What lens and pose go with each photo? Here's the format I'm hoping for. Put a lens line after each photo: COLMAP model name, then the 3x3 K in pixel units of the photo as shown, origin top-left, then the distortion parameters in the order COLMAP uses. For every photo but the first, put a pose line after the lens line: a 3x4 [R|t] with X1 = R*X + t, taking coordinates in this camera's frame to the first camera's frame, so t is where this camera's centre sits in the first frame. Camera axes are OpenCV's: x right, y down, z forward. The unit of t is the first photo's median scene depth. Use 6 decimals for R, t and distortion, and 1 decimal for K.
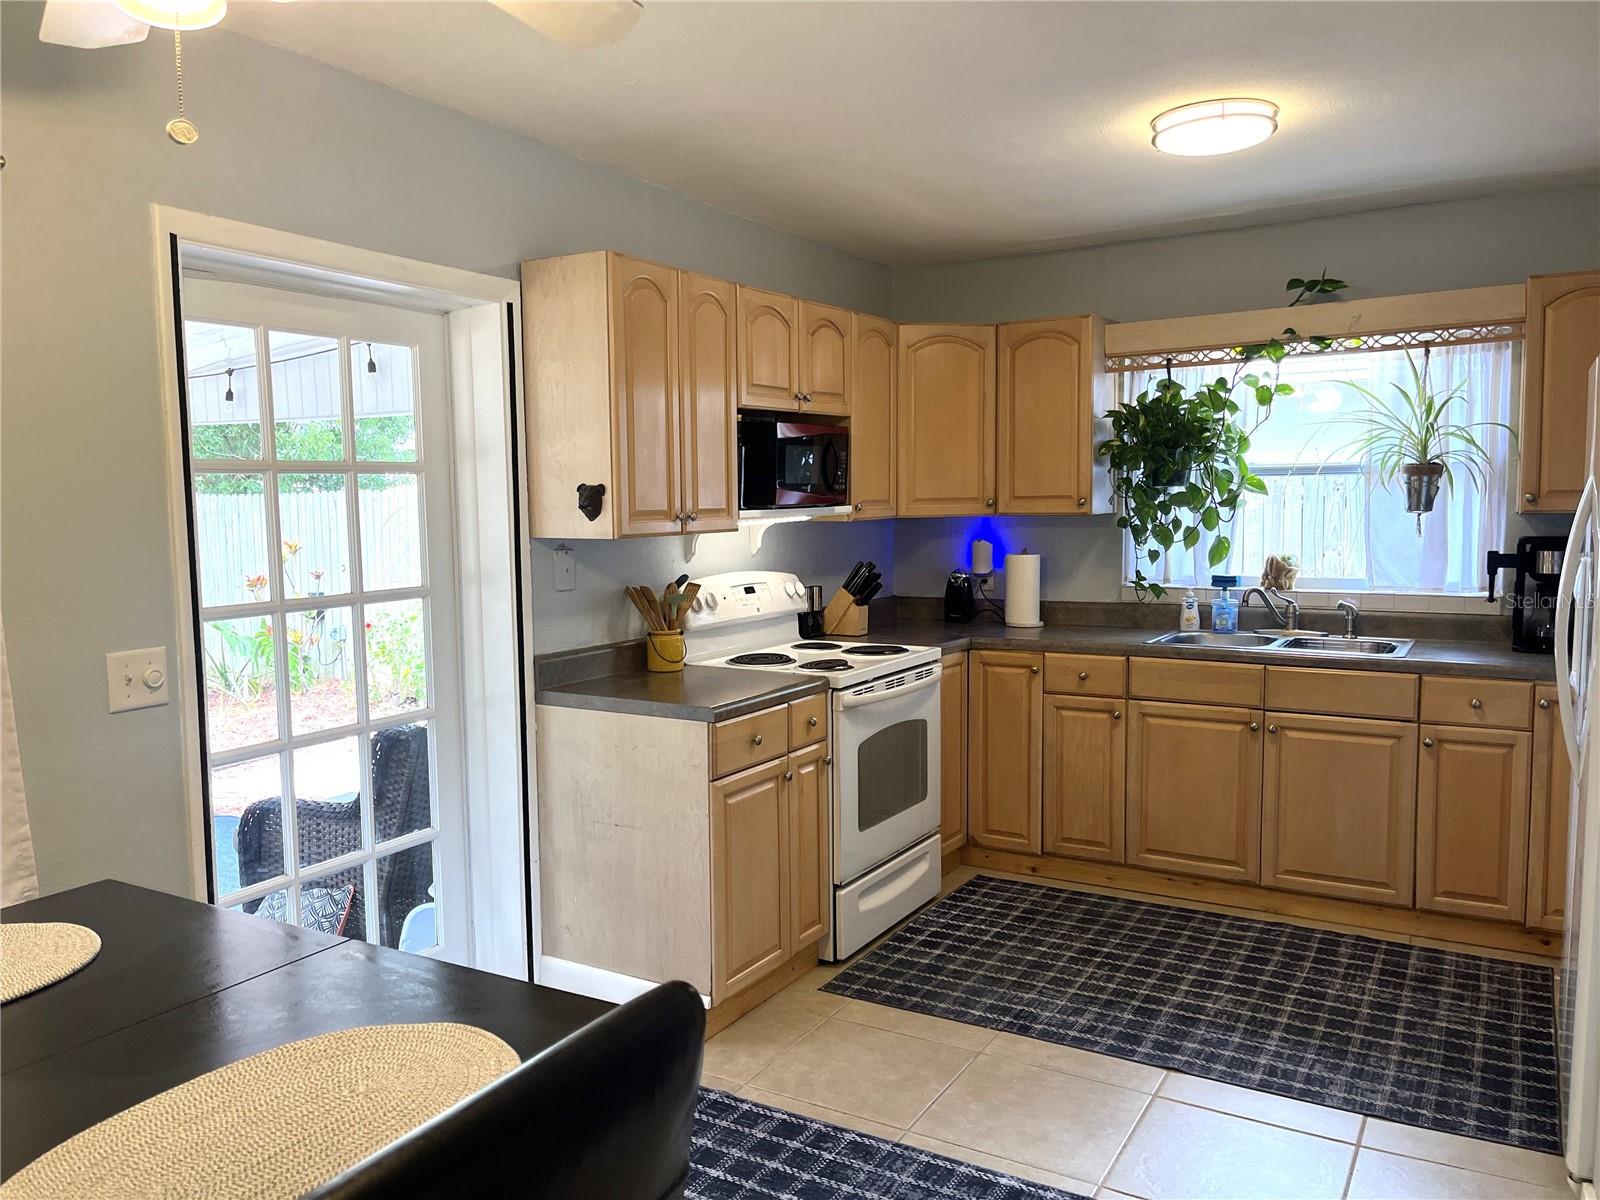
lens RADIAL K [[1213.8, 0, 785.8], [0, 1213.8, 606.6], [0, 0, 1]] dist [0.070503, -0.091035]
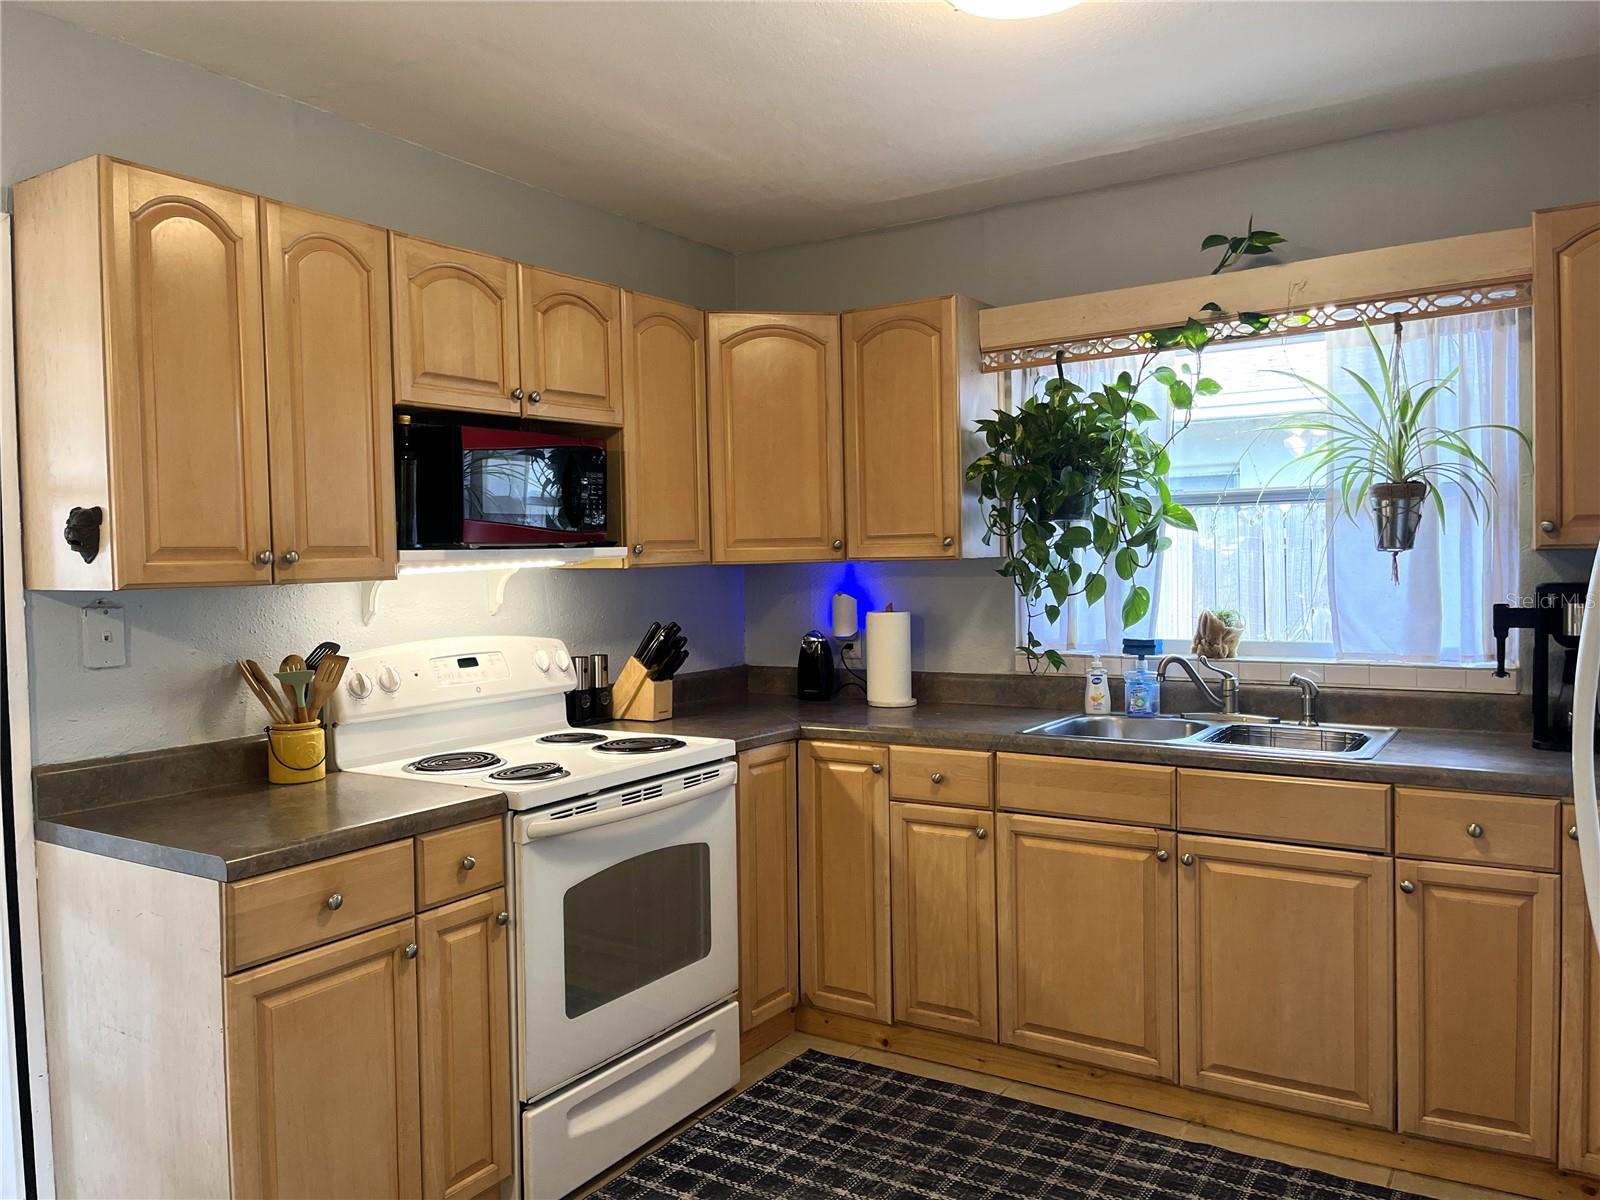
lens RADIAL K [[1213.8, 0, 785.2], [0, 1213.8, 602.5], [0, 0, 1]] dist [0.070503, -0.091035]
pose [[0.999289, -0.005846, -0.037236, 0.193480], [0.003884, 0.998611, -0.052536, -0.010787], [0.037491, 0.052354, 0.997925, 0.284144]]
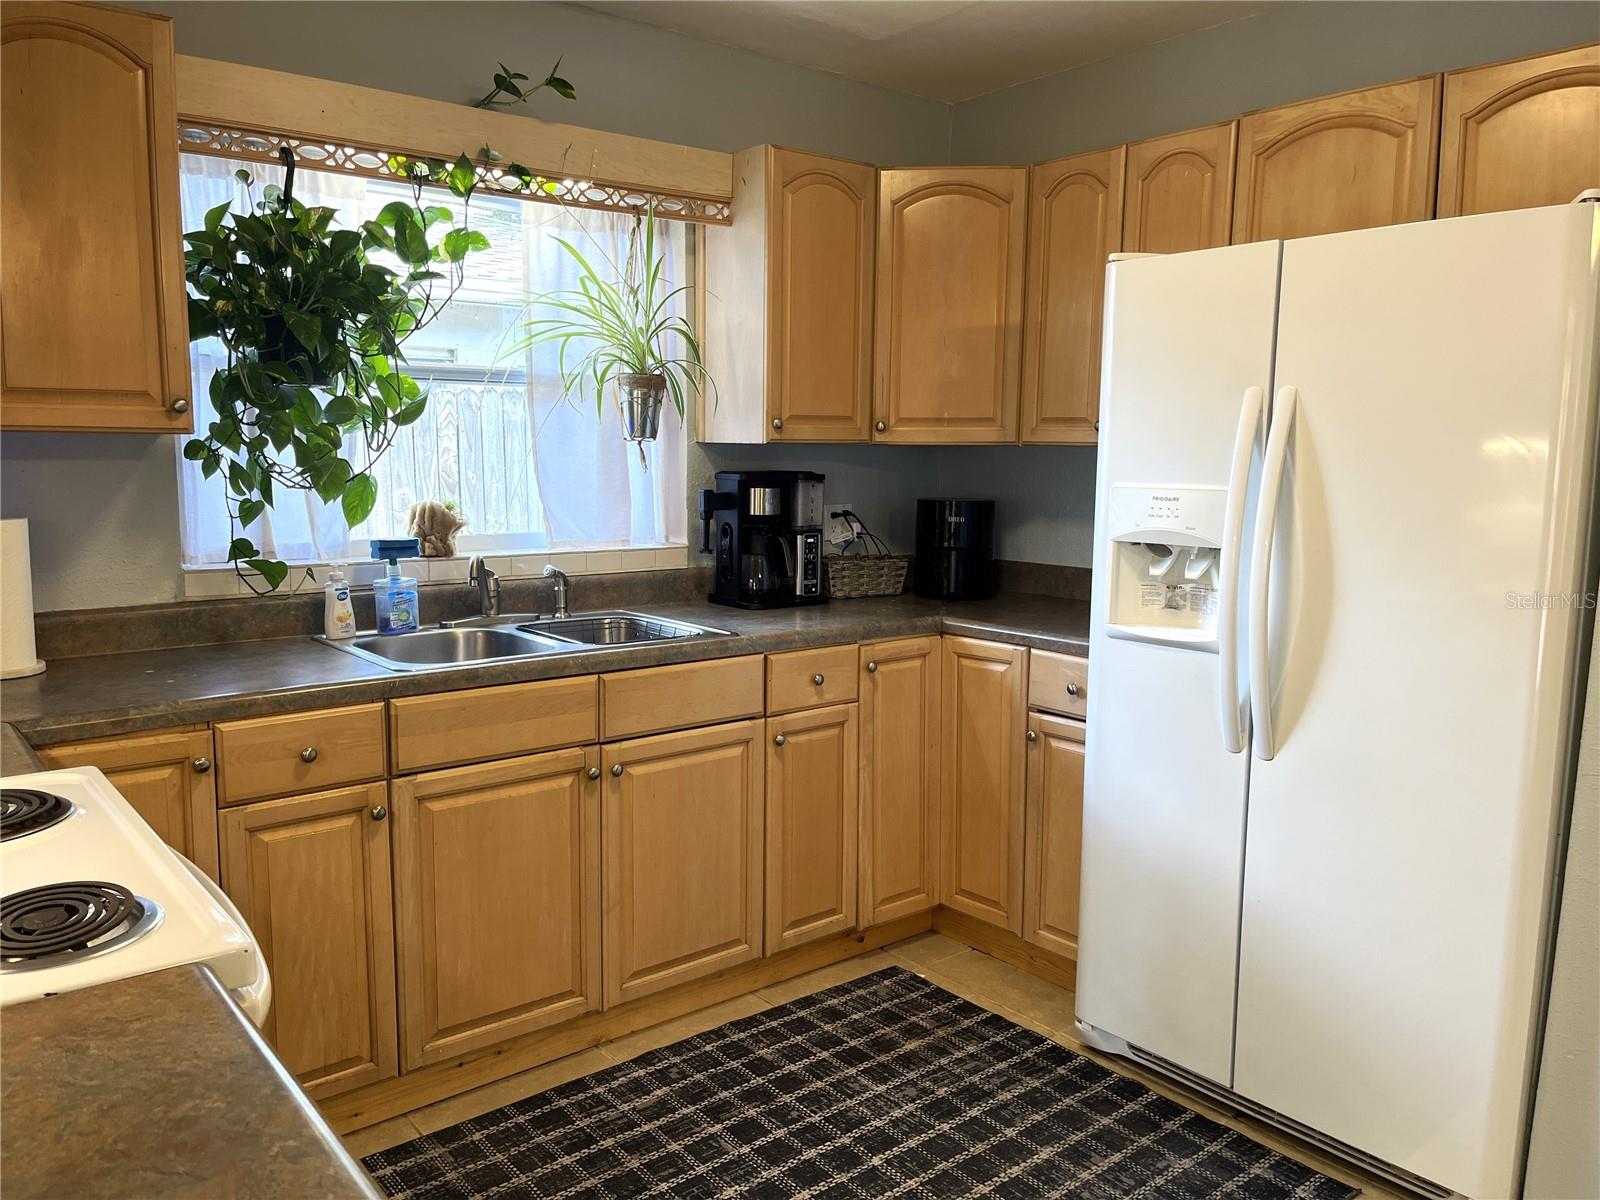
lens RADIAL K [[1213.8, 0, 792.6], [0, 1213.8, 610.3], [0, 0, 1]] dist [0.070503, -0.091035]
pose [[0.344469, -0.112072, 0.932084, -0.161651], [0.069047, 0.993184, 0.093901, -0.038219], [-0.936255, 0.032012, 0.349860, 0.680714]]
